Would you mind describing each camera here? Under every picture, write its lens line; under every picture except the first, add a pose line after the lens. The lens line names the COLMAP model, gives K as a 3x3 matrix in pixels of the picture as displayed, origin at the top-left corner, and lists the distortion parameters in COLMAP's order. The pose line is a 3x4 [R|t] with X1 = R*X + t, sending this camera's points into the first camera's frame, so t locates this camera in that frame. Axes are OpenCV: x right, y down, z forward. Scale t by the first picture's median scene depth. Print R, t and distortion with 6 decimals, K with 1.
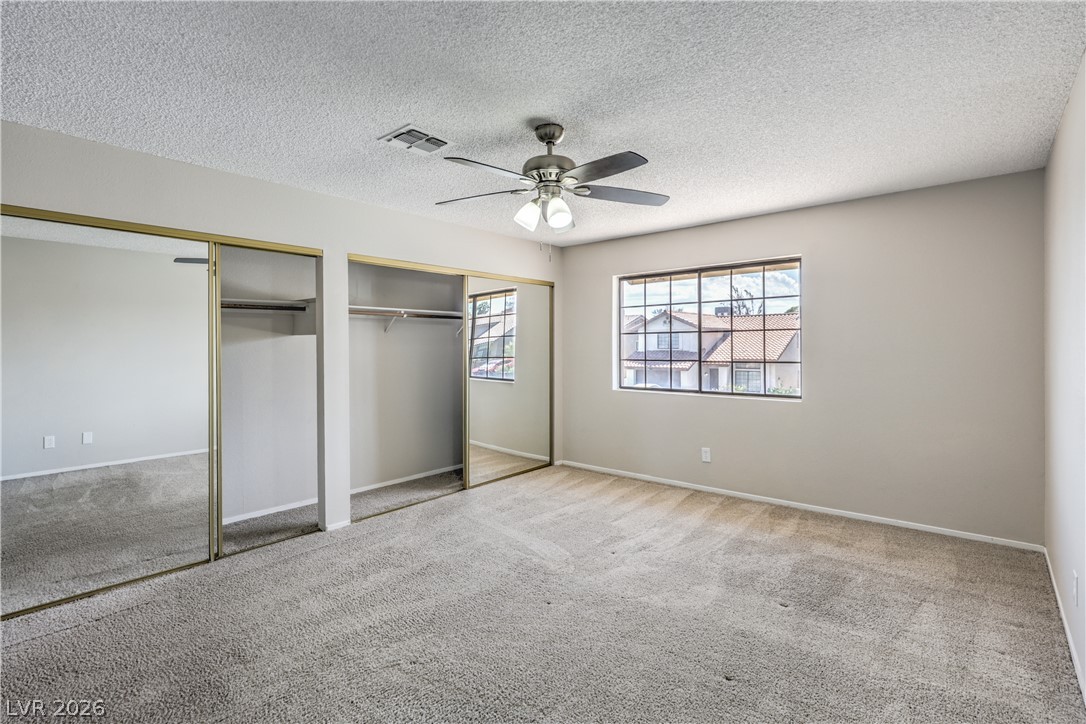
lens RADIAL K [[492.1, 0, 546.4], [0, 492.1, 352.8], [0, 0, 1]] dist [-0.000421, 0.000077]
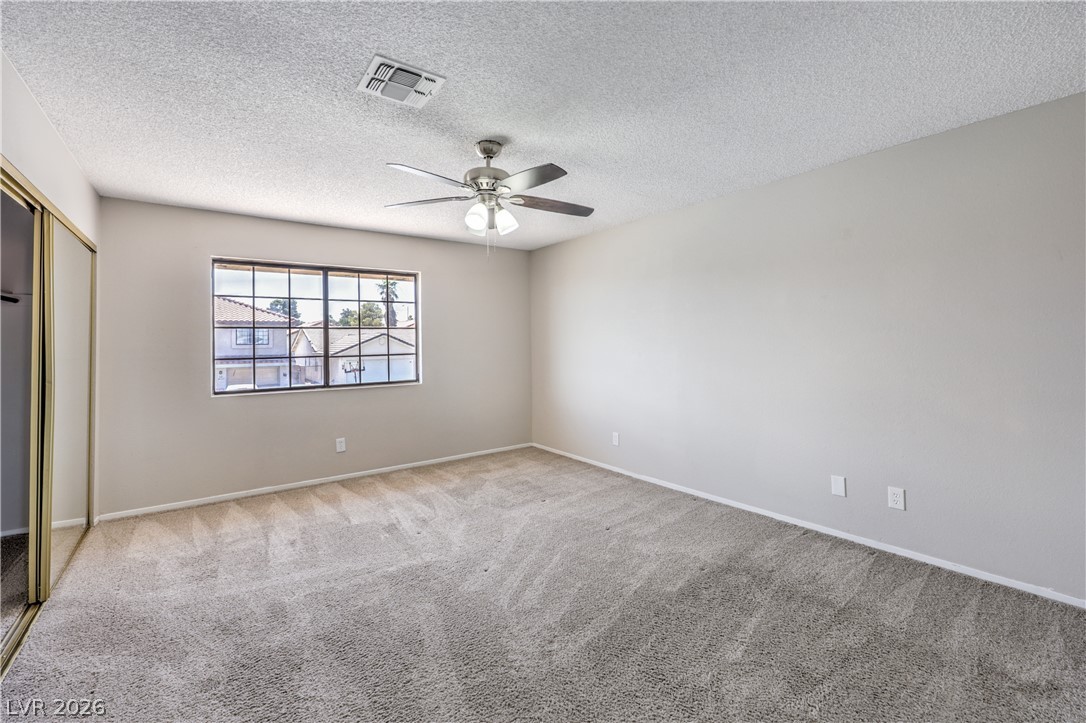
lens RADIAL K [[455.6, 0, 548.5], [0, 455.6, 343.2], [0, 0, 1]] dist [-0.002604, -0.000350]
pose [[0.258805, -0.001194, 0.965929, -0.603571], [0.022859, 0.999727, -0.004889, 0.005139], [-0.965659, 0.023345, 0.258762, 0.376037]]
